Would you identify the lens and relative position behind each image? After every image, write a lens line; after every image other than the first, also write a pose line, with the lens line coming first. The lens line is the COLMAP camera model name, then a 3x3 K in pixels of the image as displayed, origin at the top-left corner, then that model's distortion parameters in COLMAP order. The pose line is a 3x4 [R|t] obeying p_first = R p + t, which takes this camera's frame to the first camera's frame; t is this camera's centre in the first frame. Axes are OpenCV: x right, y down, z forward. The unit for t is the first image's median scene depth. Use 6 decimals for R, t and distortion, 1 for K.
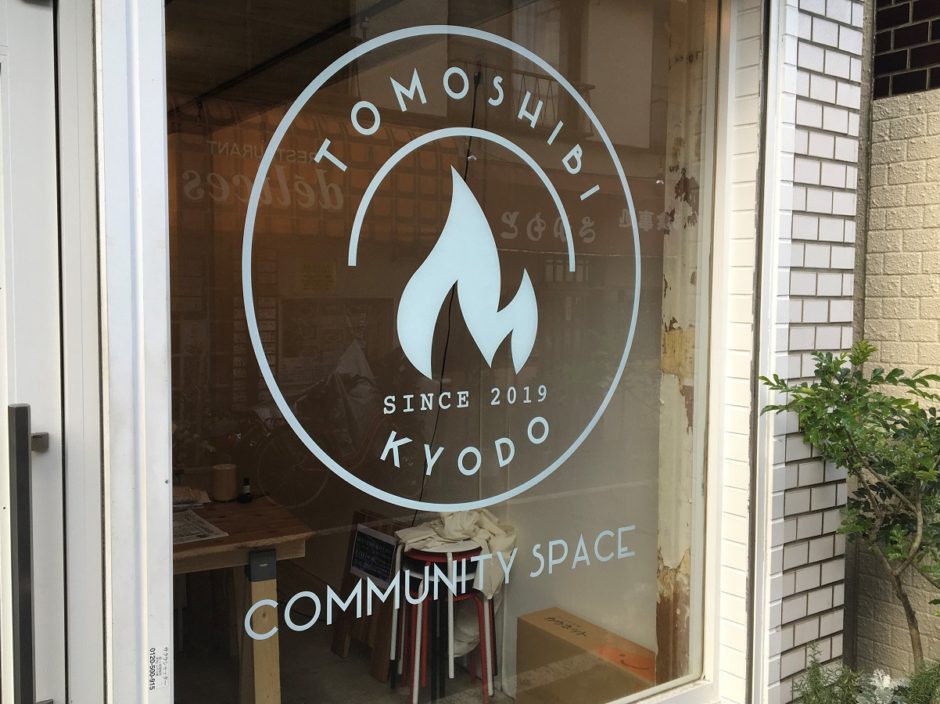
lens RADIAL K [[887.7, 0, 469.0], [0, 887.7, 350.7], [0, 0, 1]] dist [0.090575, 0.000000]
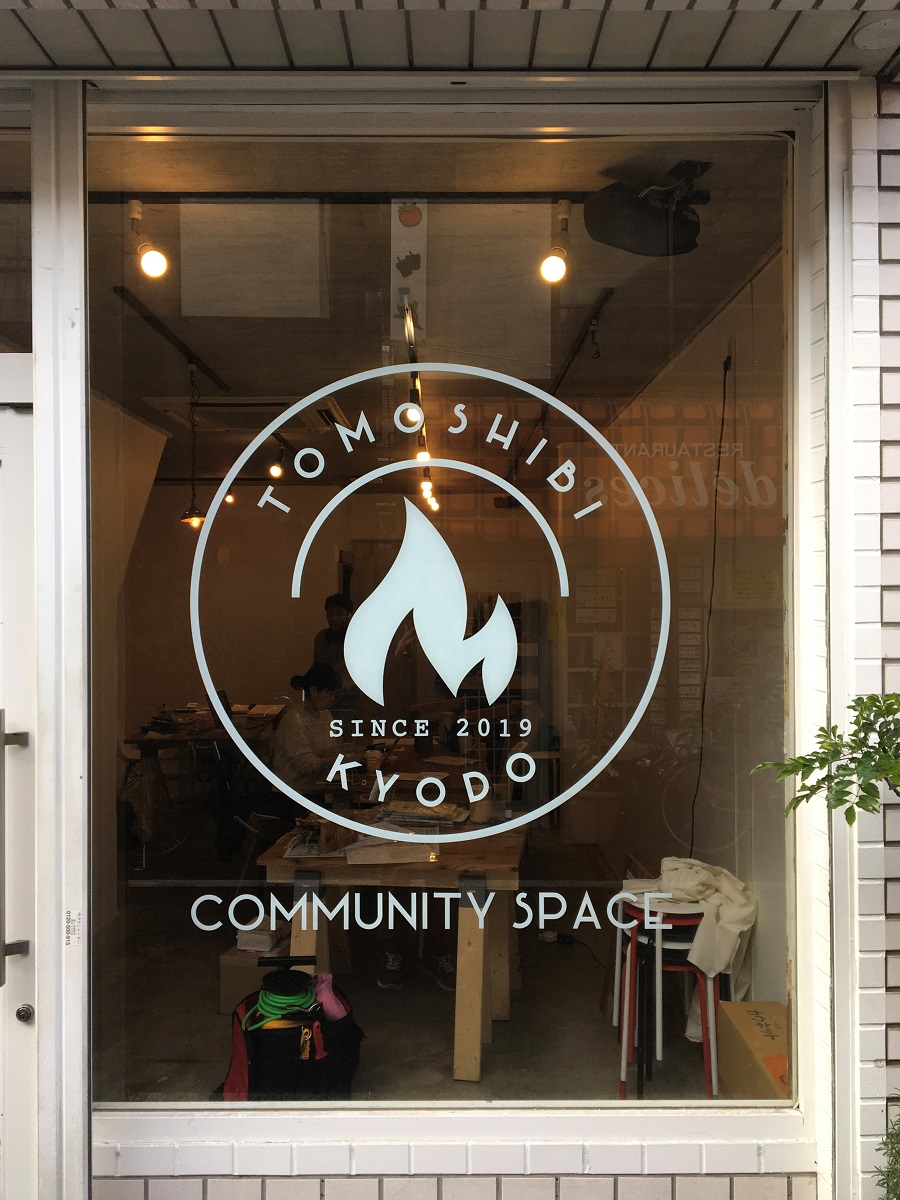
lens RADIAL K [[1032.5, 0, 449.1], [0, 1032.5, 594.3], [0, 0, 1]] dist [0.081232, -0.053463]
pose [[0.826621, -0.010247, -0.562666, 0.657698], [-0.027747, 0.997876, -0.058936, -0.026488], [0.562075, 0.064330, 0.824581, 0.055603]]
